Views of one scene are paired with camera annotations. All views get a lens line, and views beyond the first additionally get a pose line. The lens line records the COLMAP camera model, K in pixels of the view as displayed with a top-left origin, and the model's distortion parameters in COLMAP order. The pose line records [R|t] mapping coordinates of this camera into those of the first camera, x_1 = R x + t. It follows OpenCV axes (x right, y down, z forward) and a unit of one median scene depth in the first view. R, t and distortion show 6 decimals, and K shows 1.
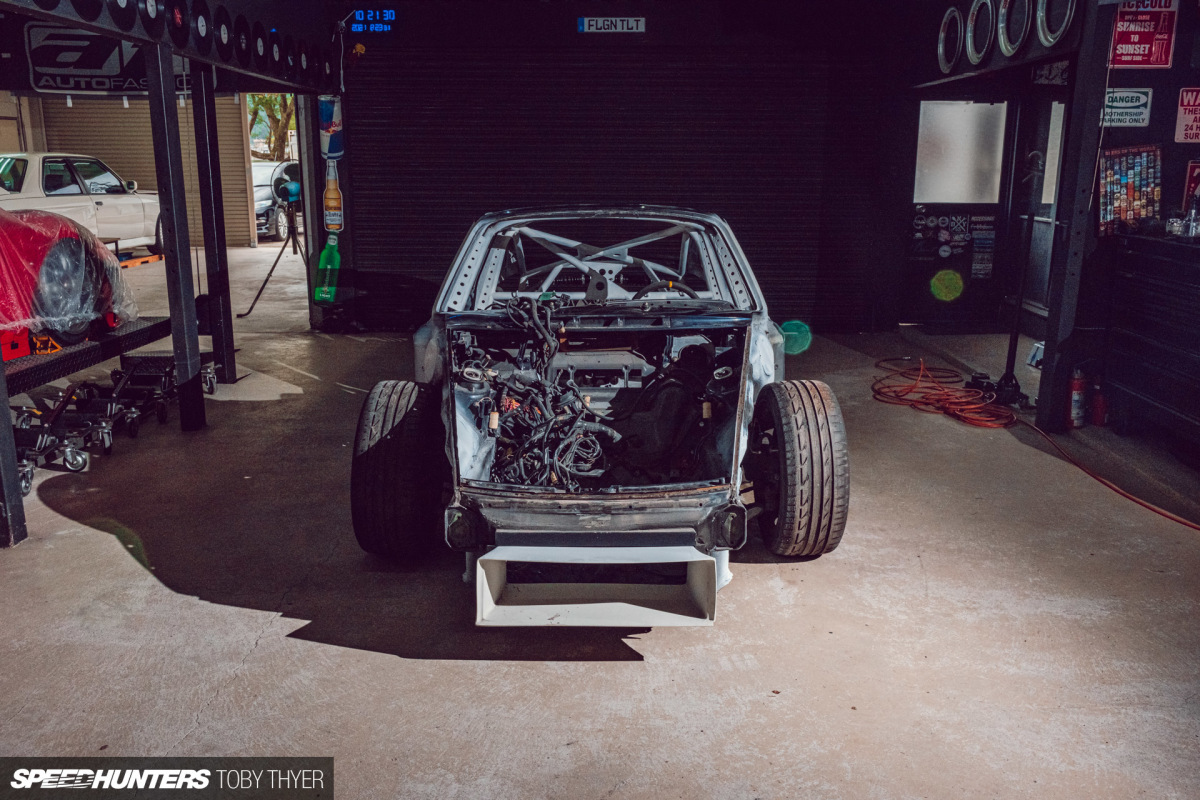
lens RADIAL K [[1035.1, 0, 598.2], [0, 1035.1, 397.5], [0, 0, 1]] dist [-0.014623, -0.004948]
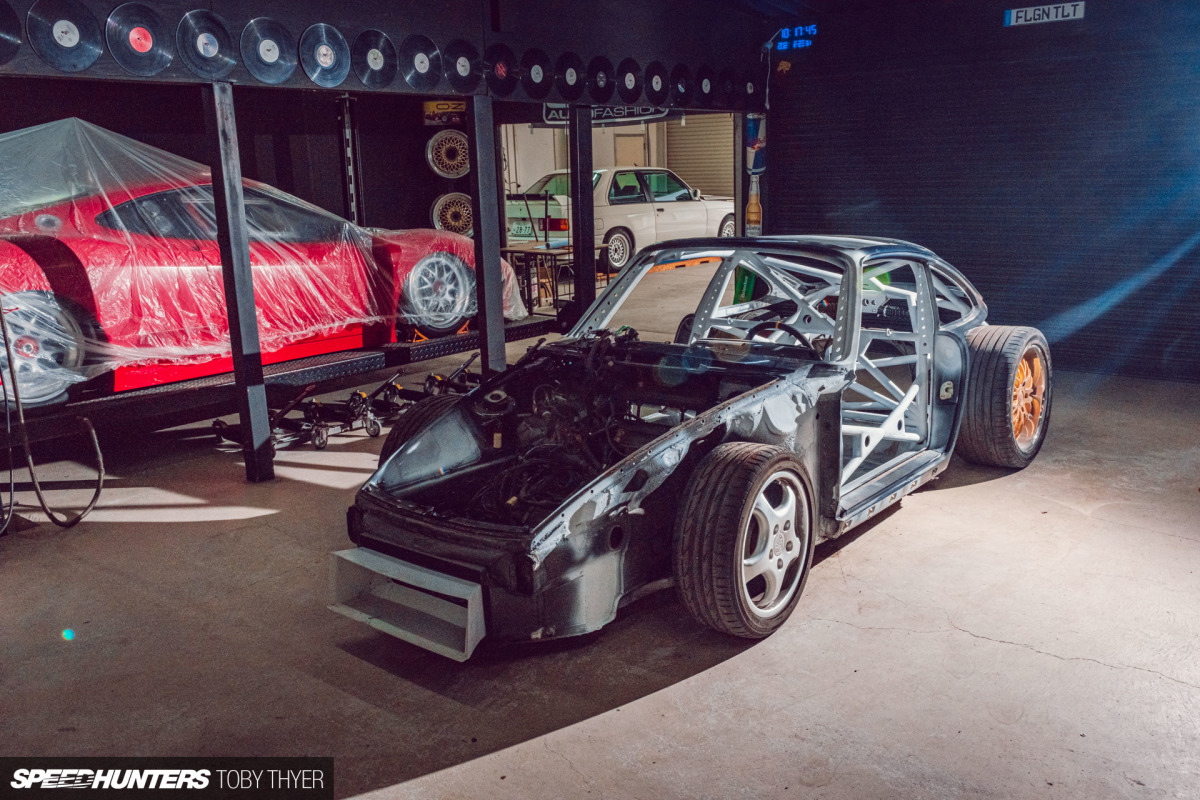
lens RADIAL K [[1035.1, 0, 598.5], [0, 1035.1, 406.2], [0, 0, 1]] dist [-0.014623, -0.004948]
pose [[0.771545, 0.117781, -0.625177, 0.304421], [-0.107979, 0.992698, 0.053762, -0.038740], [0.626944, 0.026027, 0.778629, 0.097740]]
